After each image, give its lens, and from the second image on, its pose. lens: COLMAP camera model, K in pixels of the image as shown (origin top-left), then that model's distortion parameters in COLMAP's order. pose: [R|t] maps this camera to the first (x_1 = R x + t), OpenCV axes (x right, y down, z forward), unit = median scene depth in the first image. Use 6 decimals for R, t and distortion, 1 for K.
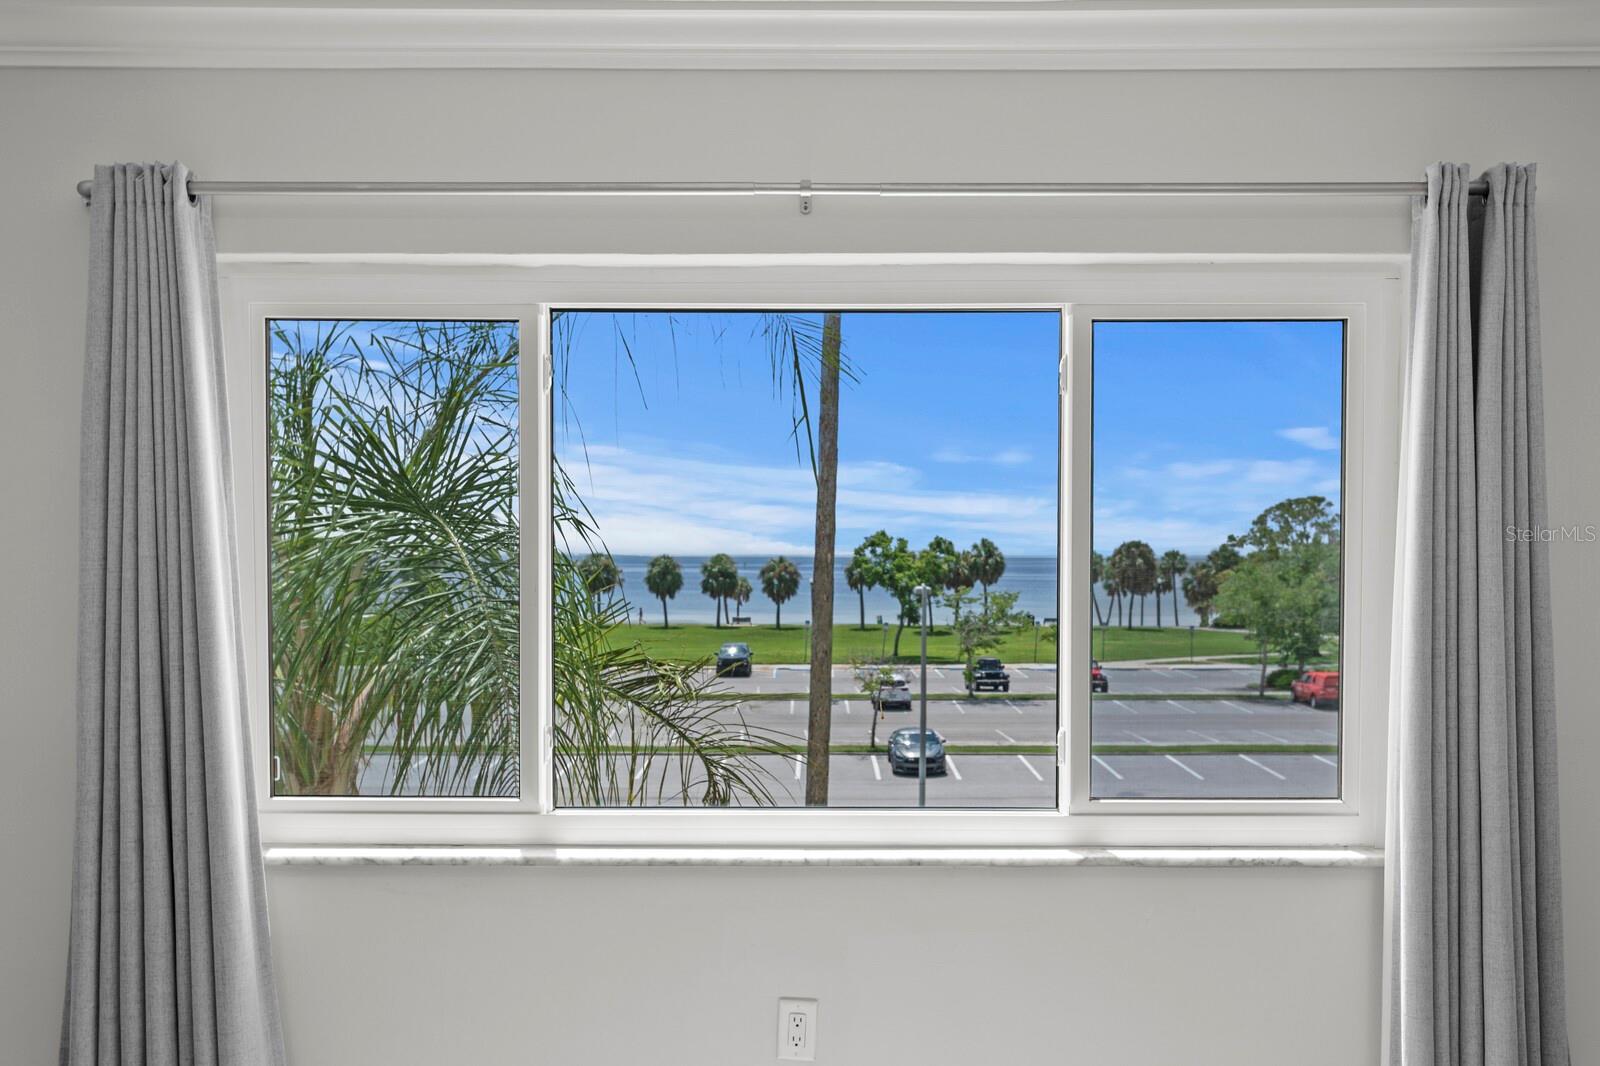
lens RADIAL K [[1573.4, 0, 801.1], [0, 1573.4, 614.8], [0, 0, 1]] dist [0.013255, 0.005597]
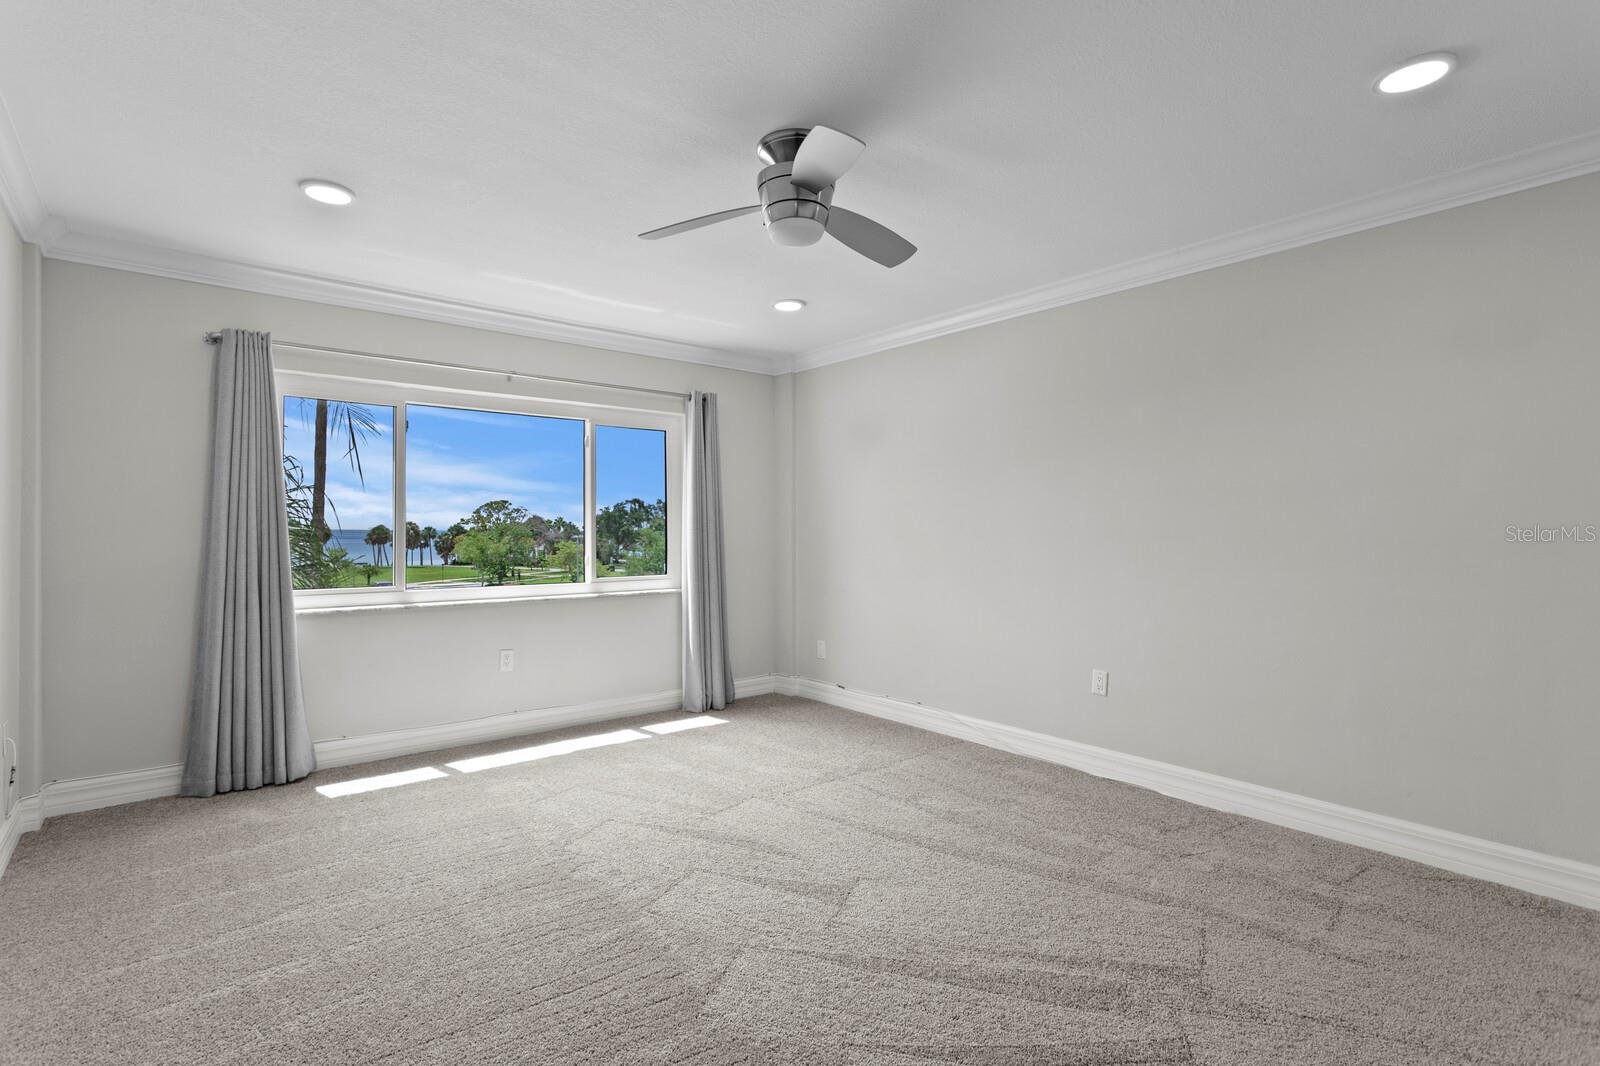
lens RADIAL K [[766.7, 0, 775.2], [0, 766.7, 521.1], [0, 0, 1]] dist [0.002473, 0.000588]
pose [[0.783703, 0.006296, 0.621104, -0.426456], [0.025103, 0.998811, -0.041800, 0.068908], [-0.620629, 0.048350, 0.782612, -0.362730]]
